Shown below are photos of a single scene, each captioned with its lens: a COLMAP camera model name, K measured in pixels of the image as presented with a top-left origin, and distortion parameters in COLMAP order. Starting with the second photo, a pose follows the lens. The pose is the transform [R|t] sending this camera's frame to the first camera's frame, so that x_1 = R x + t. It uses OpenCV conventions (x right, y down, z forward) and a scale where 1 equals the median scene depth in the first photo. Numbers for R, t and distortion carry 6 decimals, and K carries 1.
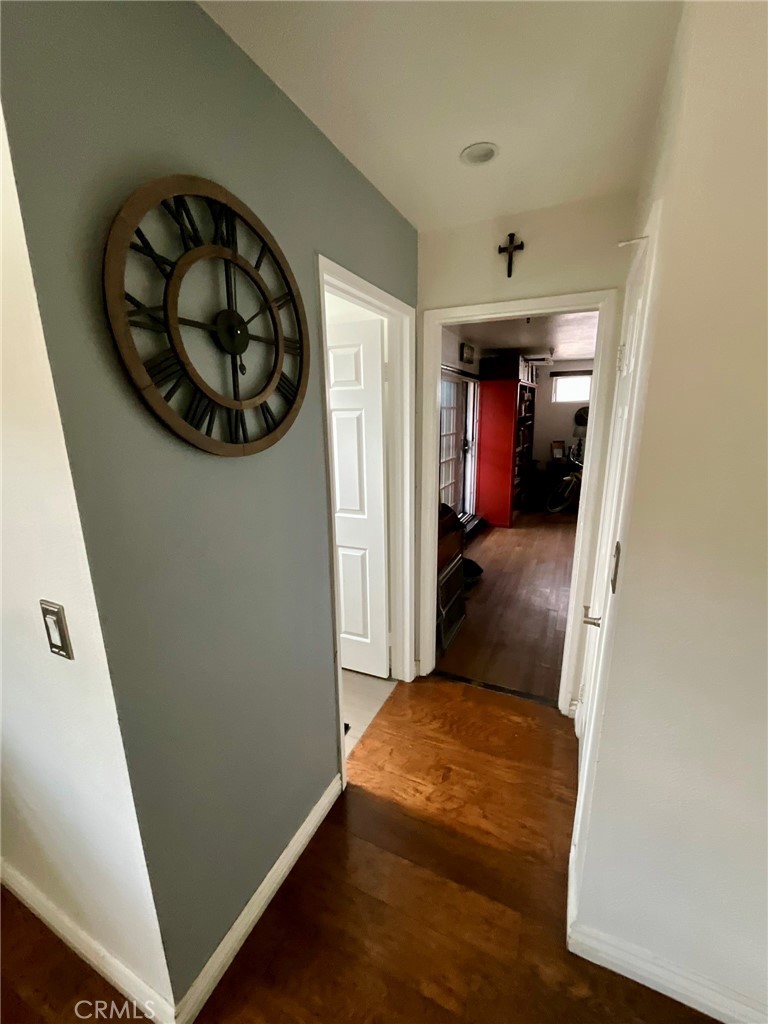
lens RADIAL K [[416.0, 0, 387.2], [0, 416.0, 513.6], [0, 0, 1]] dist [0.004496, 0.001095]
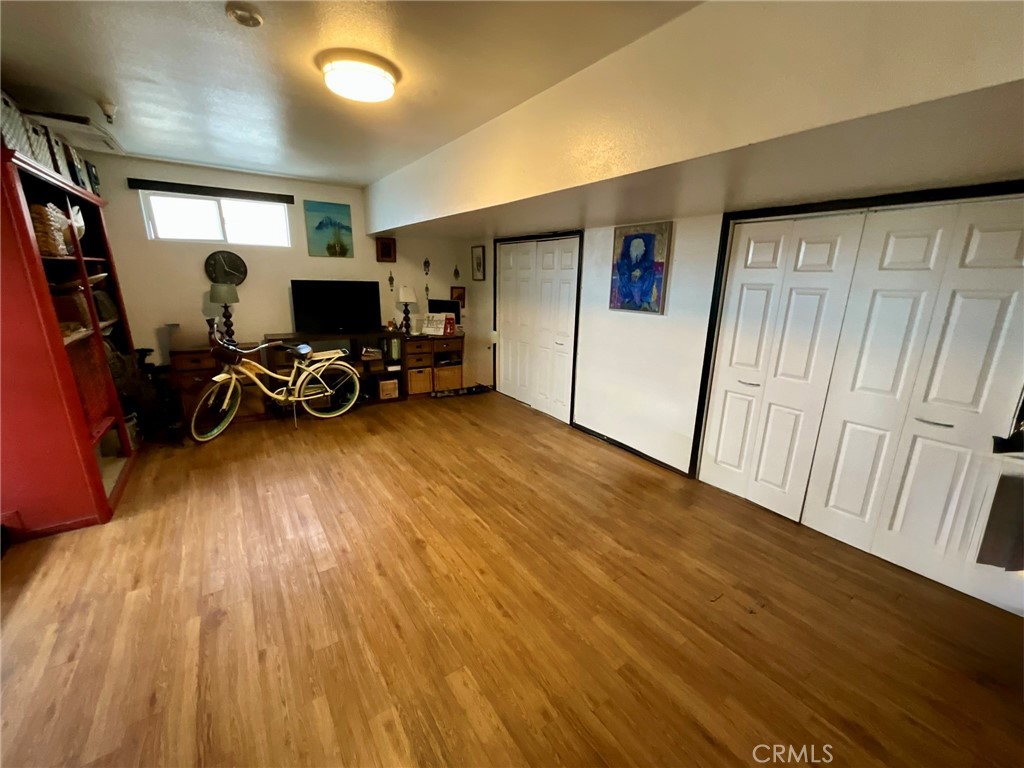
lens RADIAL K [[416.0, 0, 516.1], [0, 416.0, 381.5], [0, 0, 1]] dist [0.004496, 0.001095]
pose [[0.501849, -0.192627, 0.843233, 0.202781], [0.181285, 0.976658, 0.115215, -0.092859], [-0.845744, 0.095045, 0.525056, 0.475960]]
